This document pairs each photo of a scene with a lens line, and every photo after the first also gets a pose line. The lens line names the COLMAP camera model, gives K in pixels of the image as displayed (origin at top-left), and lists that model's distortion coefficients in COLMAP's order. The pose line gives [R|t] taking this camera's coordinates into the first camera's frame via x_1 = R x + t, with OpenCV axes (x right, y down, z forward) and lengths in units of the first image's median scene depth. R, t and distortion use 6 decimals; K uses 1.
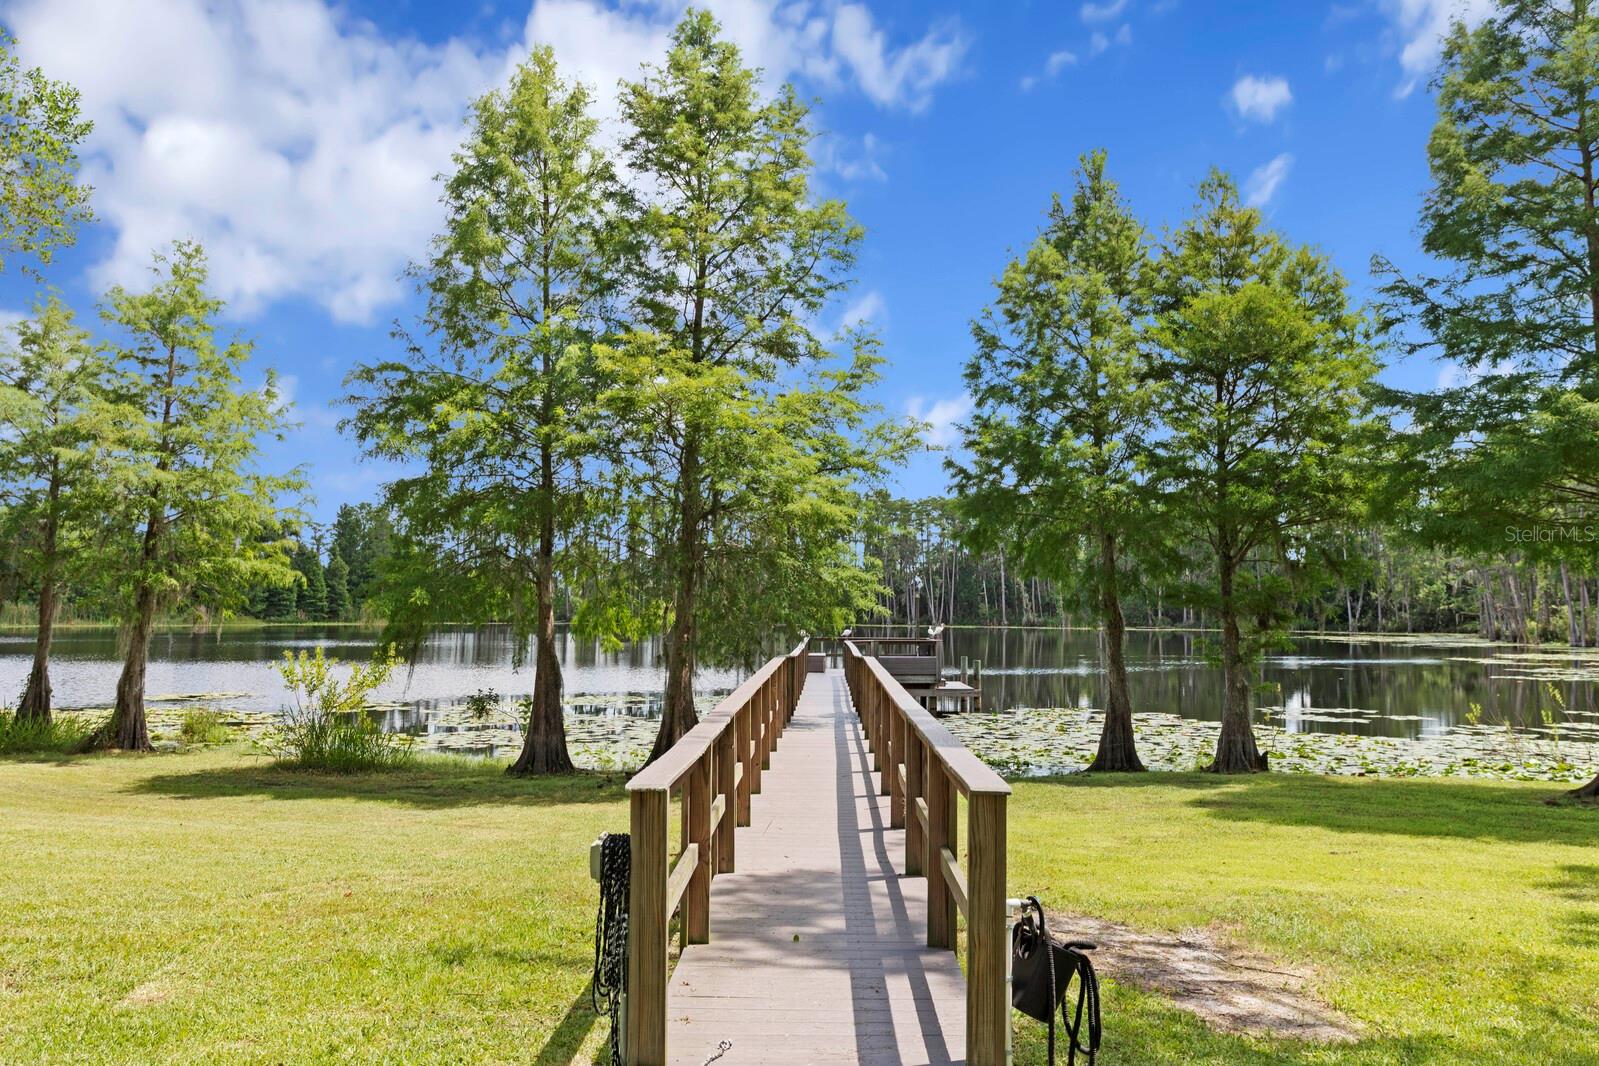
lens RADIAL K [[1358.5, 0, 799.5], [0, 1358.5, 533.0], [0, 0, 1]] dist [0.032626, -0.020862]
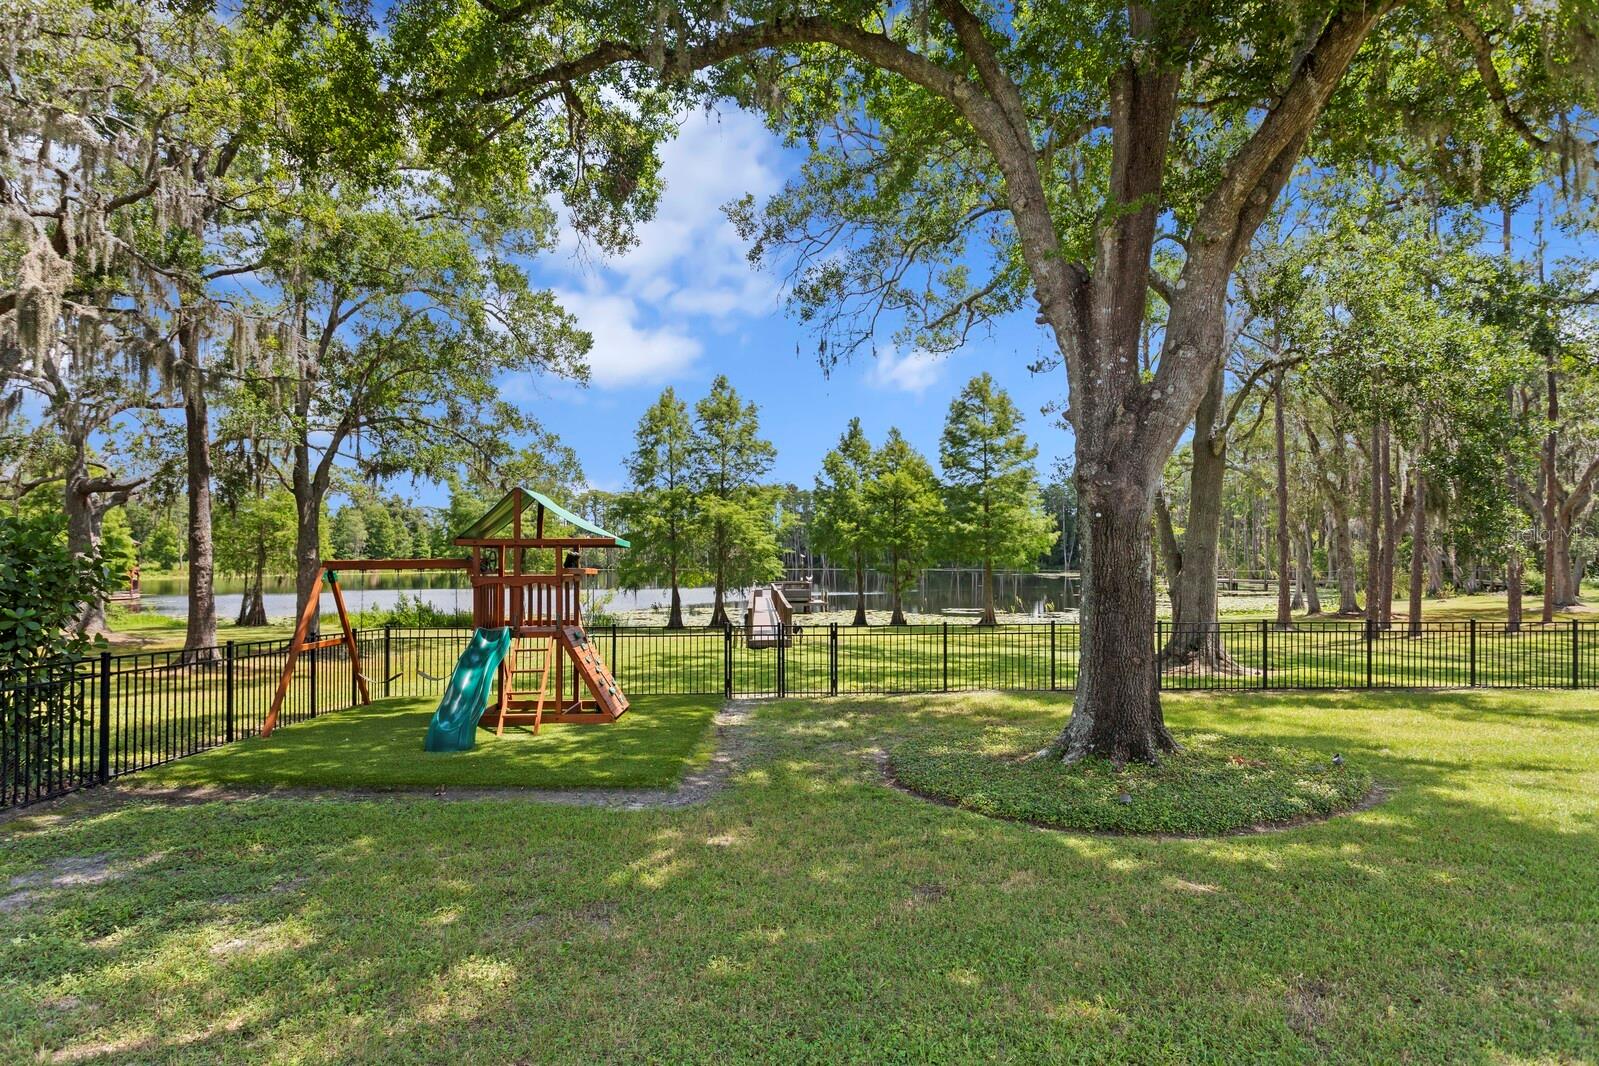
lens RADIAL K [[1043.9, 0, 799.5], [0, 1043.9, 533.0], [0, 0, 1]] dist [-0.000342, 0.000371]
pose [[0.998274, -0.003435, 0.058628, -0.039416], [0.001096, 0.999204, 0.039881, -0.128986], [-0.058718, -0.039748, 0.997483, -1.328729]]
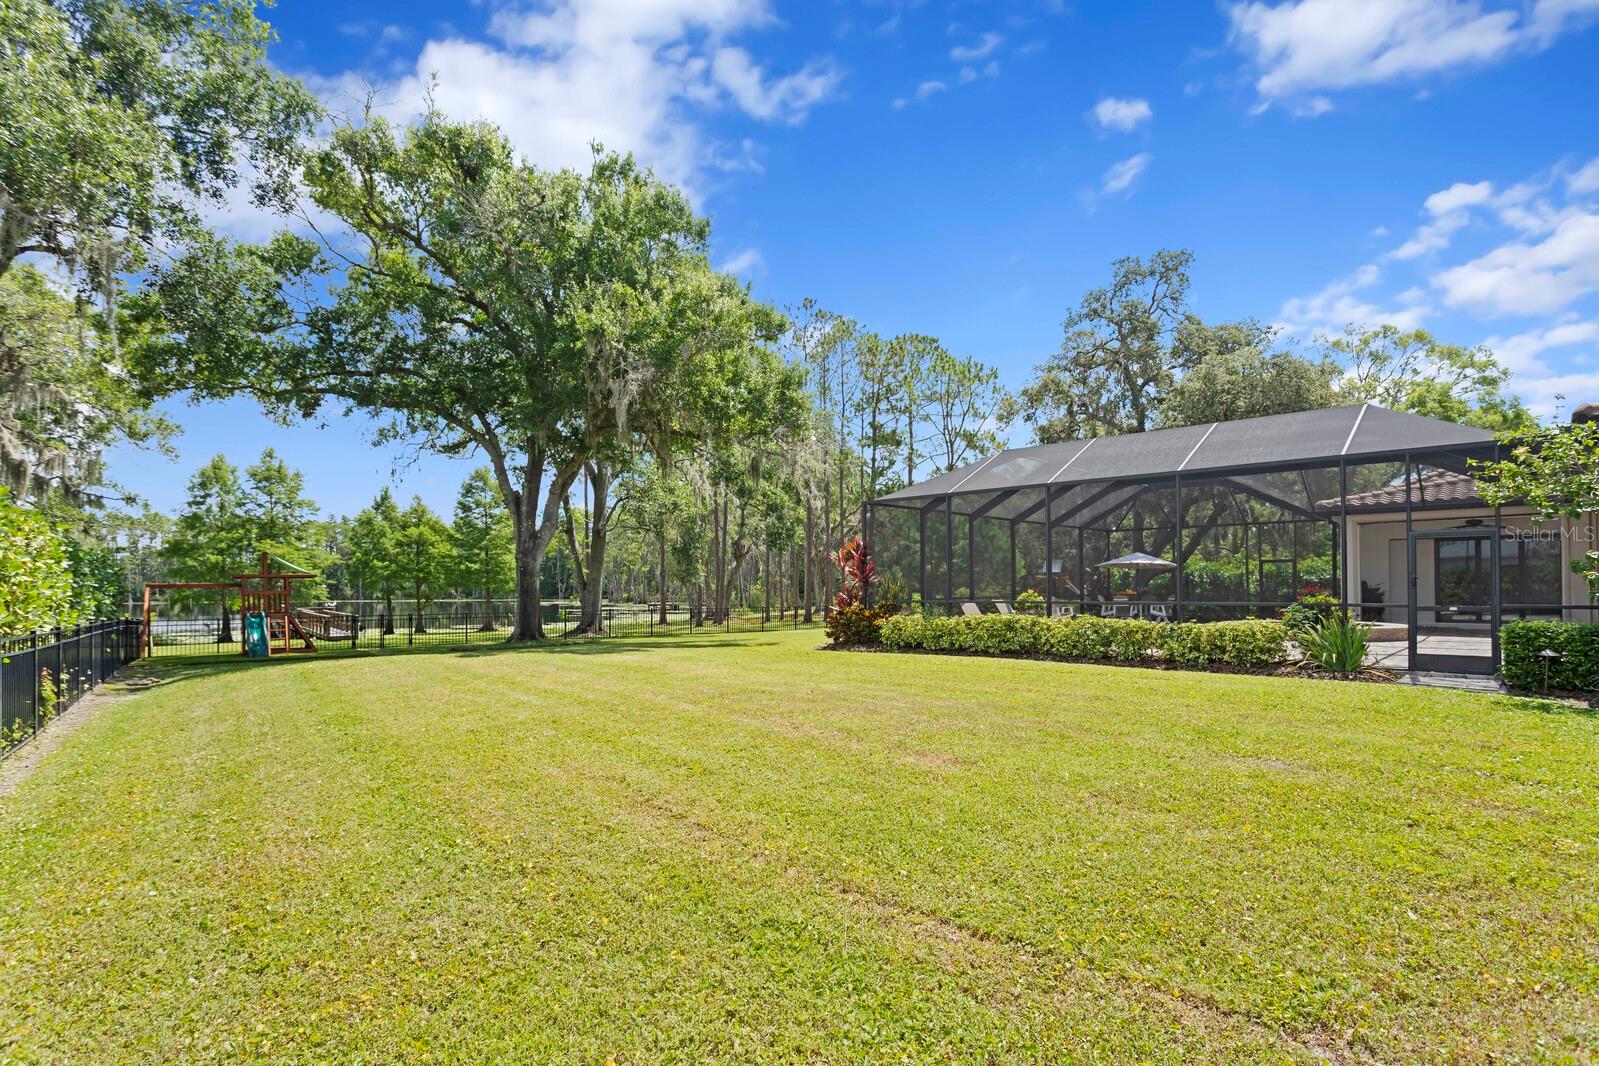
lens RADIAL K [[800.2, 0, 838.3], [0, 800.2, 576.9], [0, 0, 1]] dist [-0.002298, -0.000400]
pose [[0.796319, -0.003506, 0.604867, -0.165017], [-0.028029, 0.998695, 0.042689, -0.157242], [-0.604227, -0.050948, 0.795182, -1.853097]]
